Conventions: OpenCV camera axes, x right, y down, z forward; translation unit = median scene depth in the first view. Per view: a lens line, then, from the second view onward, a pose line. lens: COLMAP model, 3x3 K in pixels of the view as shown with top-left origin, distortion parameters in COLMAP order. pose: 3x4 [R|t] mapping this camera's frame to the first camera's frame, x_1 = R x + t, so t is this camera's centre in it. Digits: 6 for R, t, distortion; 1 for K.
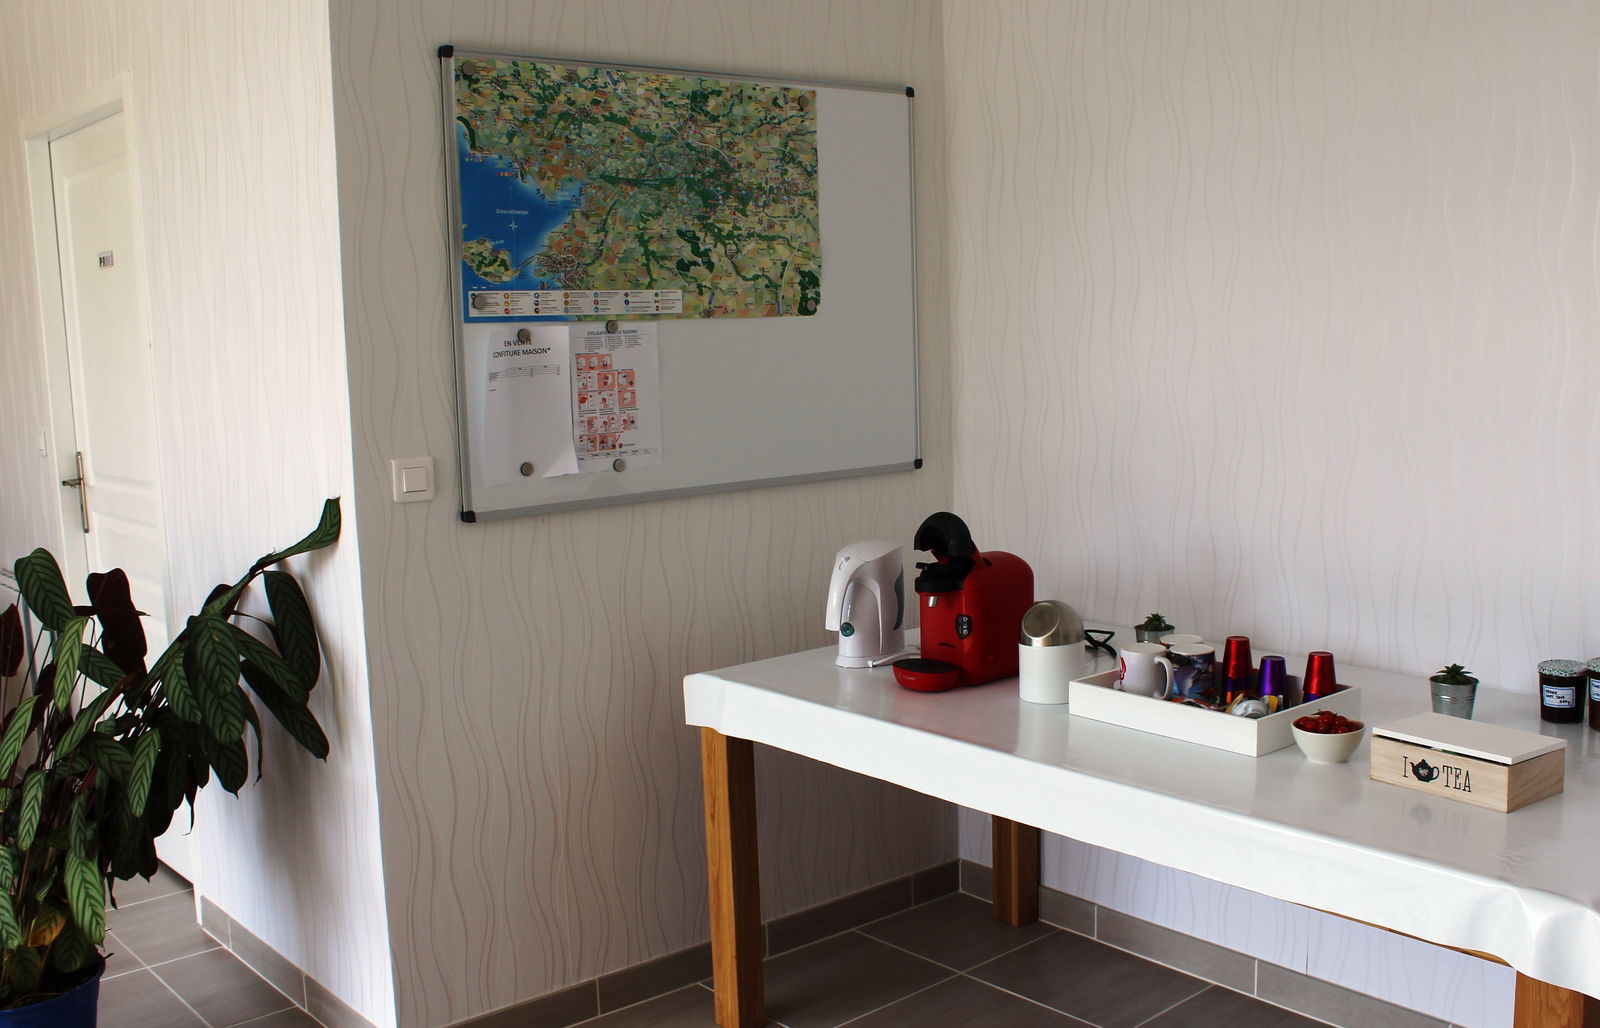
lens RADIAL K [[1559.9, 0, 799.8], [0, 1559.9, 516.1], [0, 0, 1]] dist [-0.145480, 0.000000]
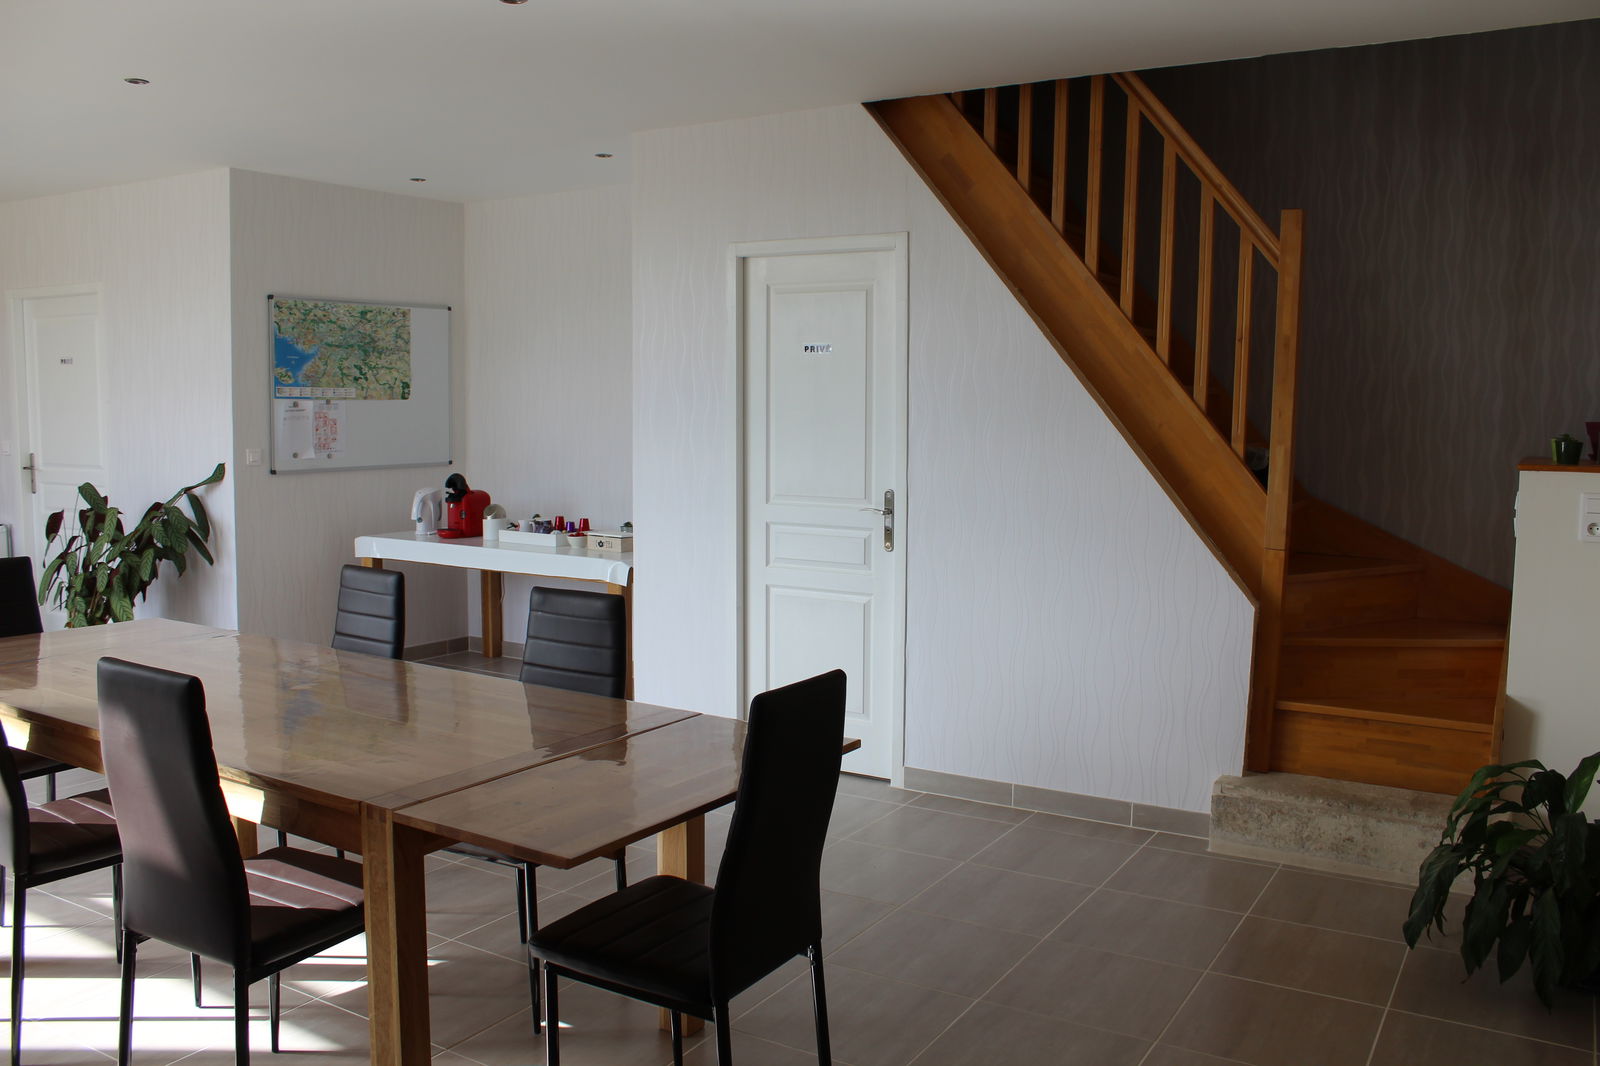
lens RADIAL K [[1343.3, 0, 802.5], [0, 1343.3, 488.5], [0, 0, 1]] dist [-0.098973, -0.003123]
pose [[0.951520, 0.014305, 0.307255, -0.046445], [0.004386, 0.998185, -0.060055, 0.158949], [-0.307556, 0.058491, 0.949730, -1.338886]]
